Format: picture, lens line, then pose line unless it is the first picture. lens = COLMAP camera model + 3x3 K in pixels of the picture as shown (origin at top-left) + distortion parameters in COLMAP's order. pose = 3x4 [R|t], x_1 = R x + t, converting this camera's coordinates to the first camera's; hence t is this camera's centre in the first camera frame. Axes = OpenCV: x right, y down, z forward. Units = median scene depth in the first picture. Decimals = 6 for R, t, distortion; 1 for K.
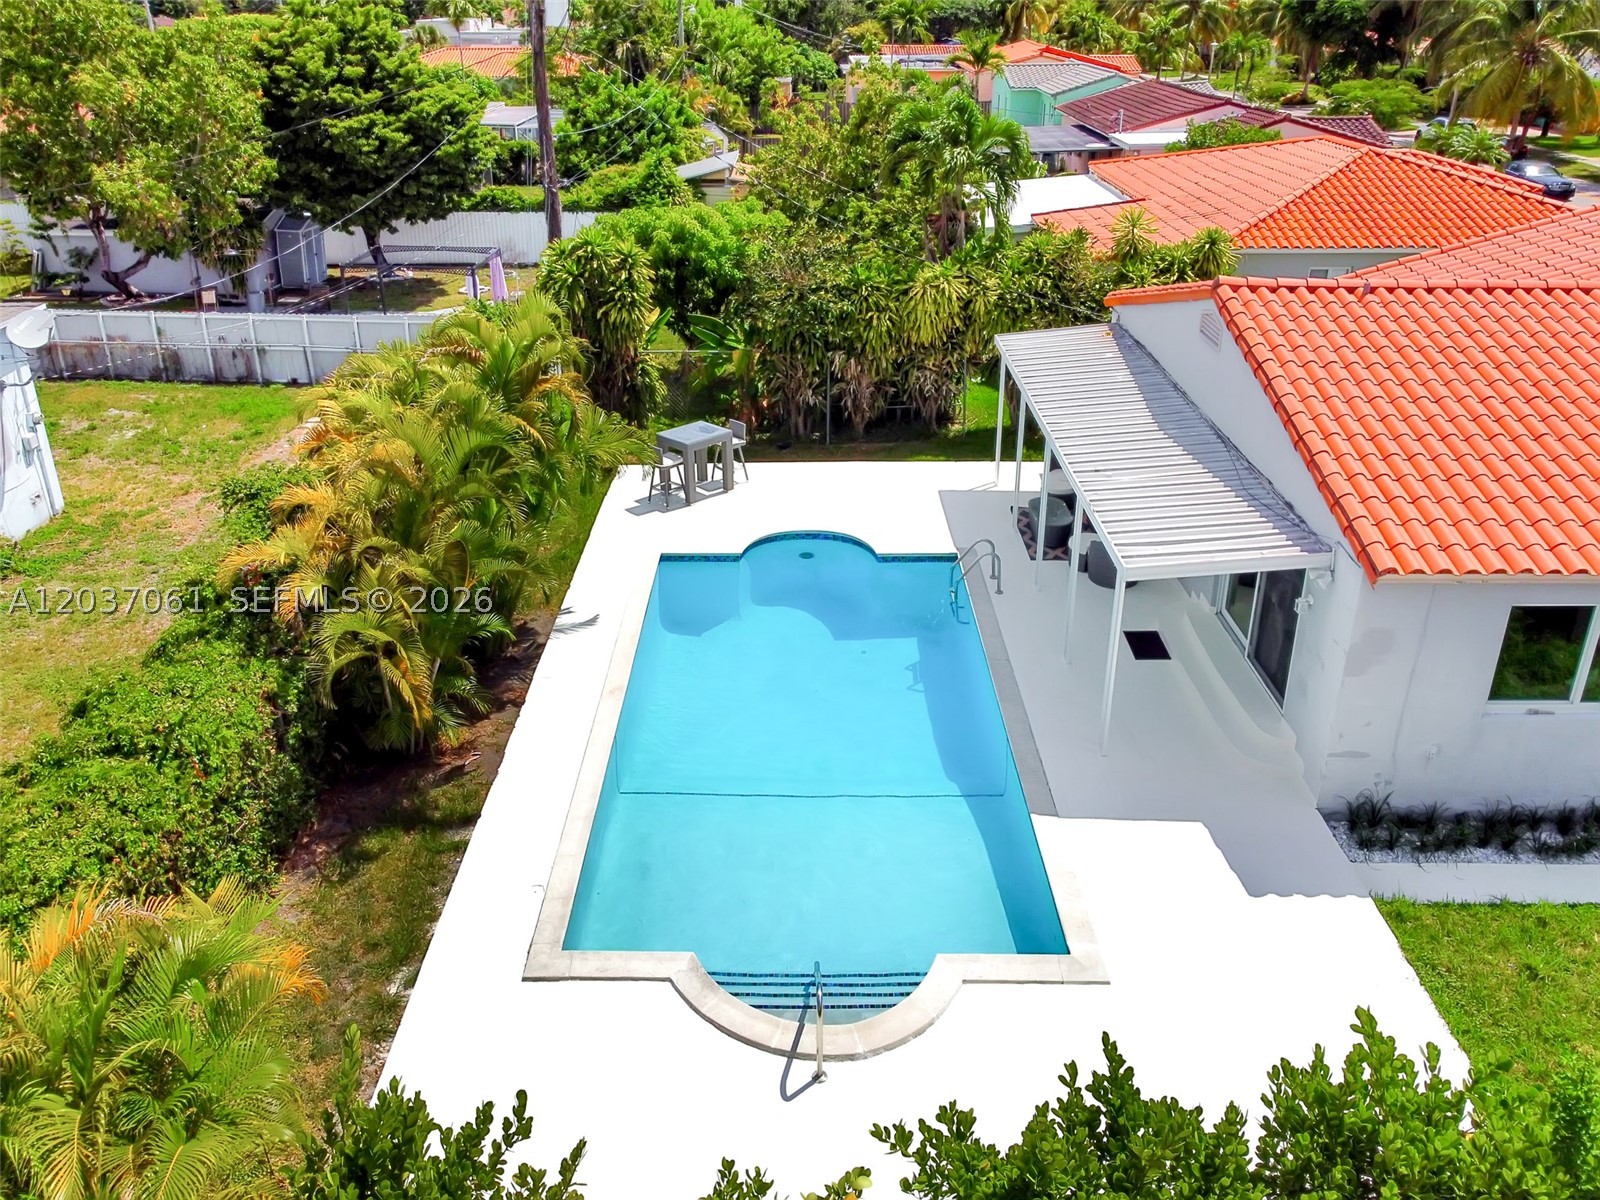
lens RADIAL K [[1265.1, 0, 804.0], [0, 1265.1, 559.7], [0, 0, 1]] dist [0.000689, -0.001118]
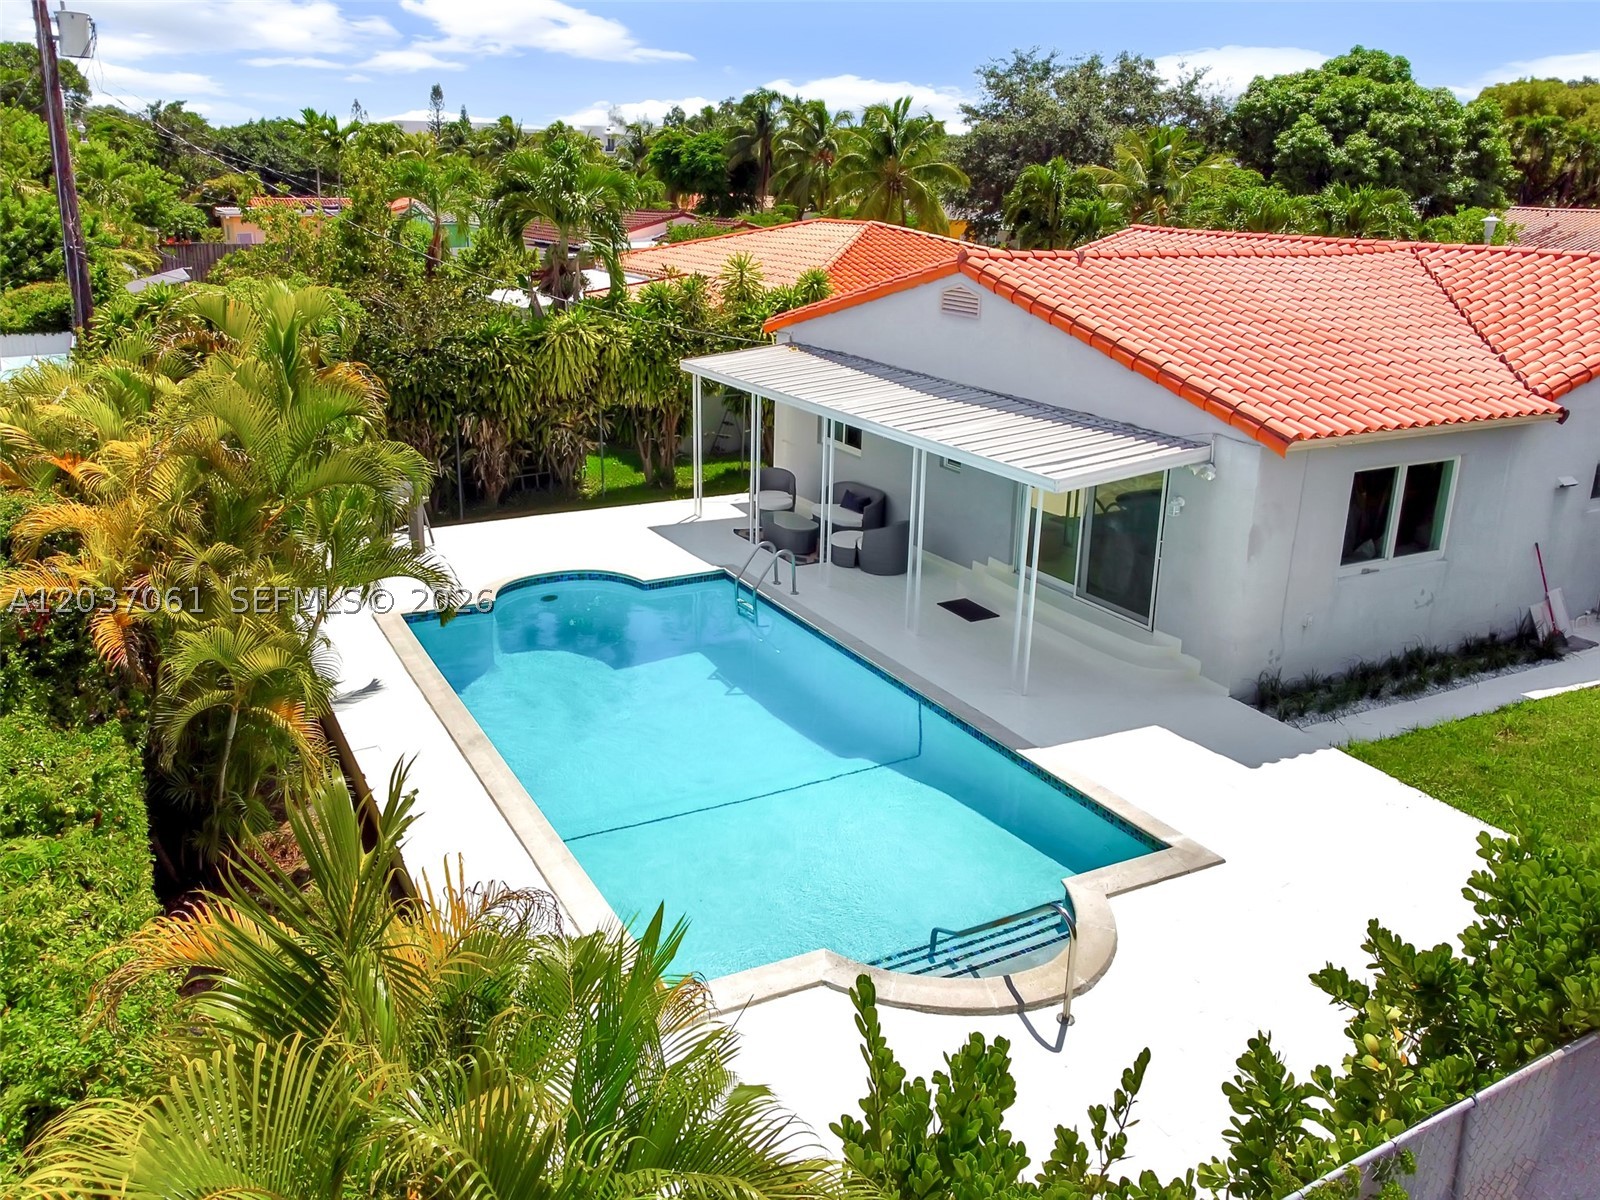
lens RADIAL K [[1265.1, 0, 804.0], [0, 1265.1, 559.7], [0, 0, 1]] dist [0.000689, -0.001118]
pose [[0.886831, -0.126148, 0.444542, -0.185250], [0.178371, 0.980908, -0.077485, 0.054758], [-0.426280, 0.148010, 0.892400, 0.105954]]
